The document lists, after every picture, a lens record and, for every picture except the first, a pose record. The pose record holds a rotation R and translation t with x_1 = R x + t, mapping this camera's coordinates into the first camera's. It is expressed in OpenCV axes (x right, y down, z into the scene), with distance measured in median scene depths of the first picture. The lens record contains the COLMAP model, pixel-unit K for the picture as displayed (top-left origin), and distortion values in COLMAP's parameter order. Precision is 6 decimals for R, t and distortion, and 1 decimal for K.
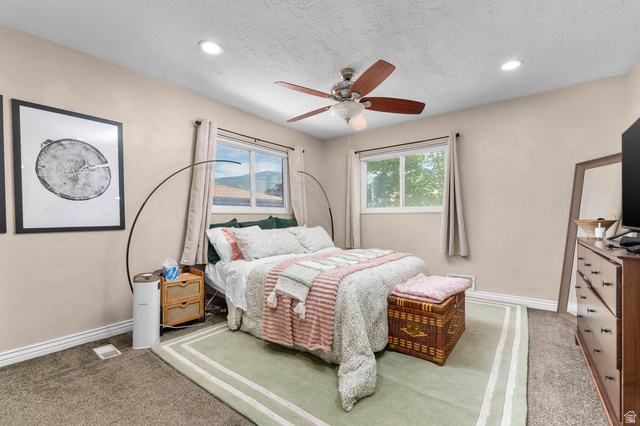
lens RADIAL K [[280.9, 0, 320.0], [0, 280.9, 214.5], [0, 0, 1]] dist [0.013196, 0.000007]
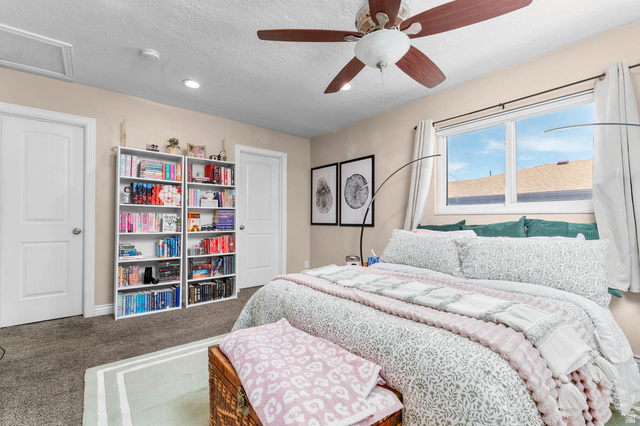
lens RADIAL K [[280.9, 0, 320.0], [0, 280.9, 216.2], [0, 0, 1]] dist [0.013196, 0.000007]
pose [[-0.223809, -0.019082, -0.974446, 0.786862], [-0.002302, 0.999816, -0.019051, 0.025912], [0.974630, -0.002021, -0.223812, 1.060226]]
